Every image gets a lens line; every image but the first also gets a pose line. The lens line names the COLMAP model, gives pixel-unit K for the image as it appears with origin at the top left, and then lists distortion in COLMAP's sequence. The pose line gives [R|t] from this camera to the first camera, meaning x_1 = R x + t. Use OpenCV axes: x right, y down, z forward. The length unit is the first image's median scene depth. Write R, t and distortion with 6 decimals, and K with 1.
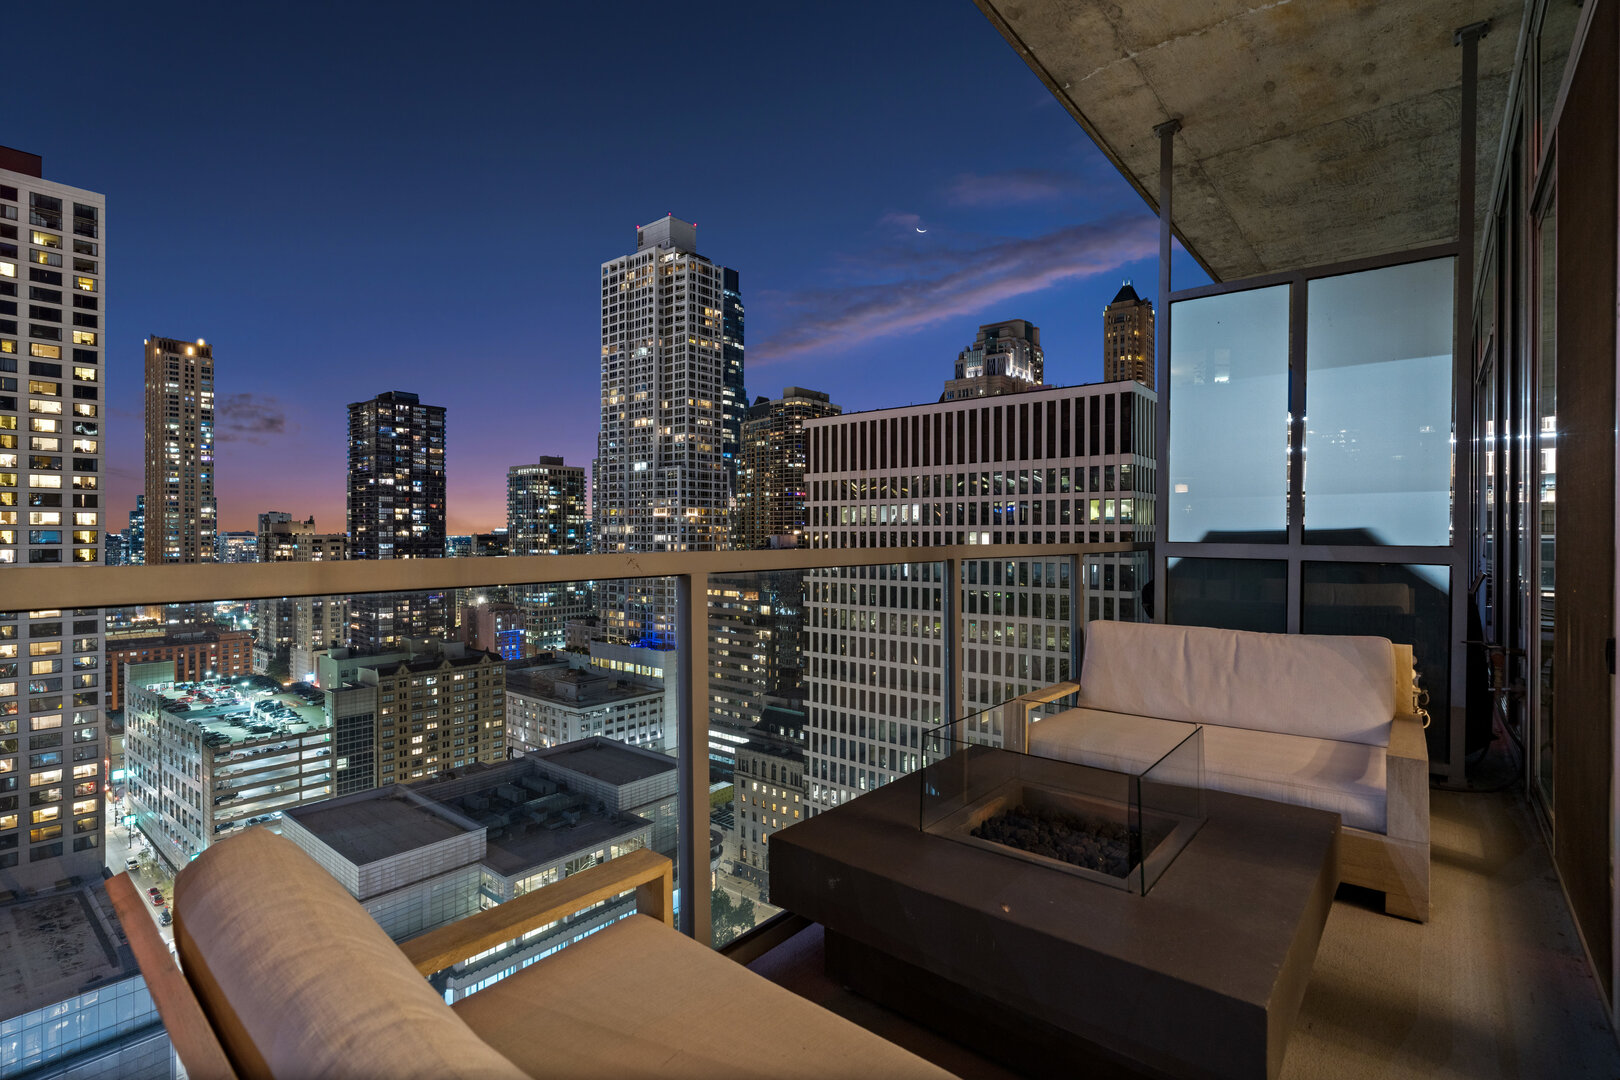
lens RADIAL K [[763.7, 0, 793.2], [0, 763.7, 531.0], [0, 0, 1]] dist [-0.004731, 0.003422]
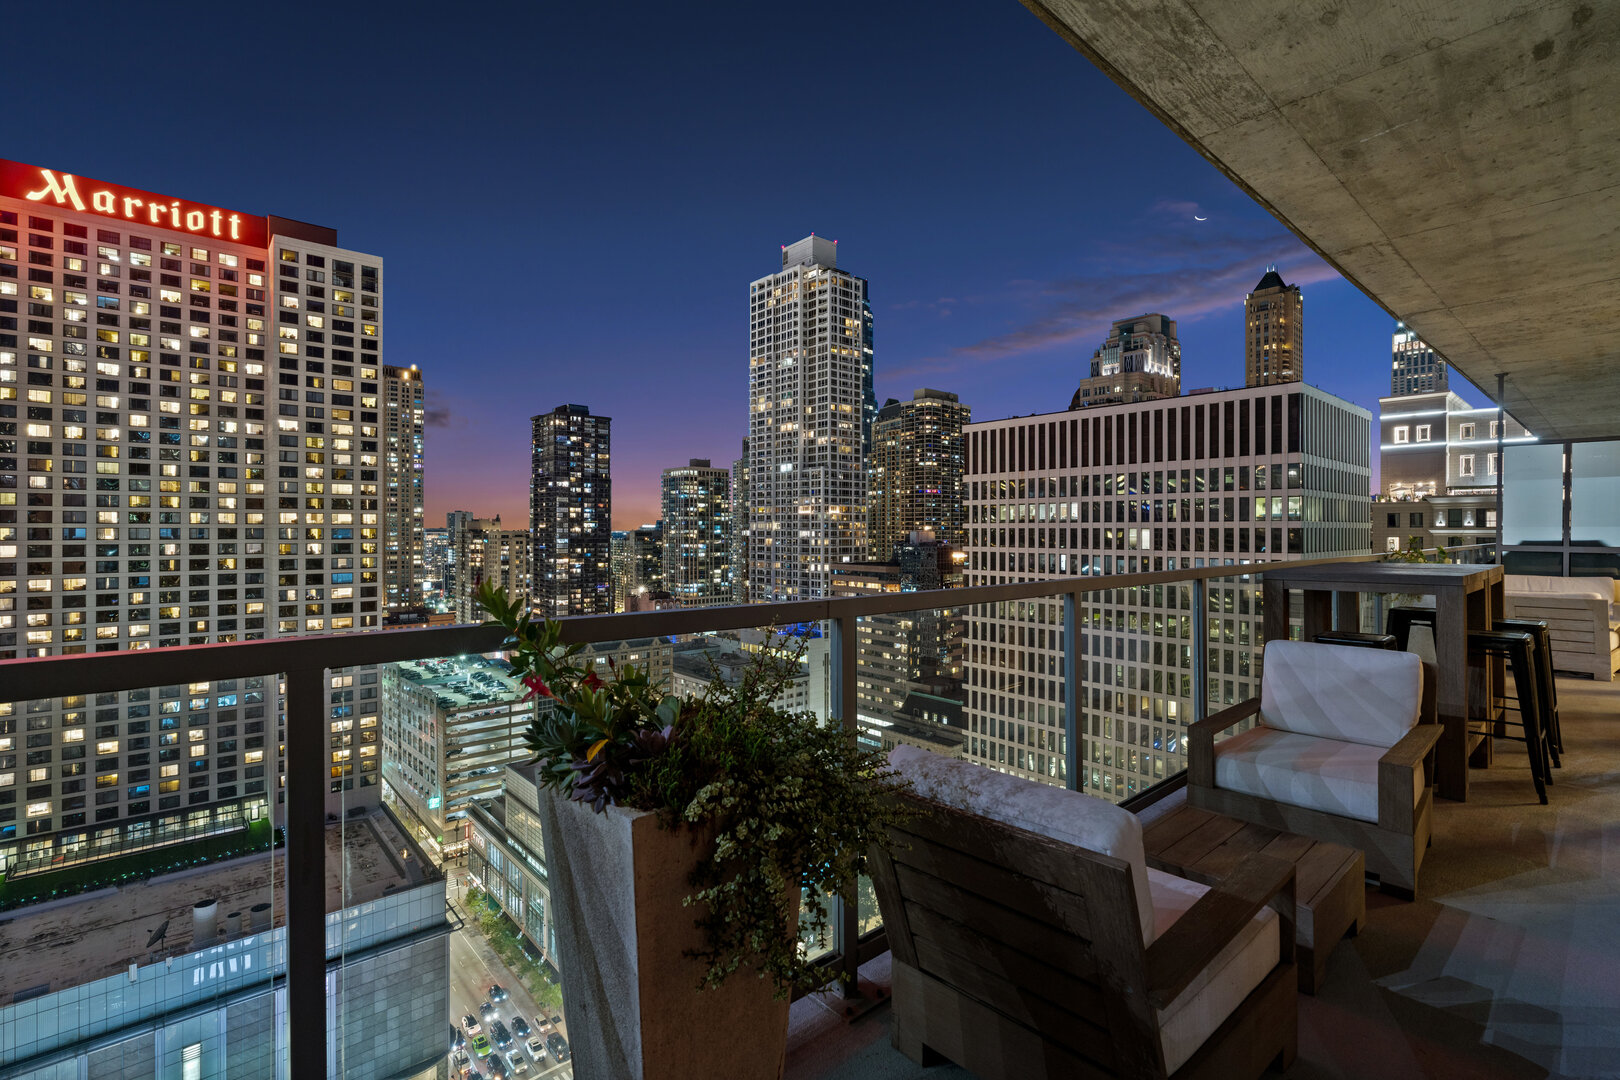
lens RADIAL K [[763.7, 0, 759.3], [0, 763.7, 522.3], [0, 0, 1]] dist [-0.004731, 0.003422]
pose [[0.986734, -0.002791, -0.162324, -0.066088], [0.002080, 0.999987, -0.004547, -0.002348], [0.162334, 0.004149, 0.986727, -0.081178]]
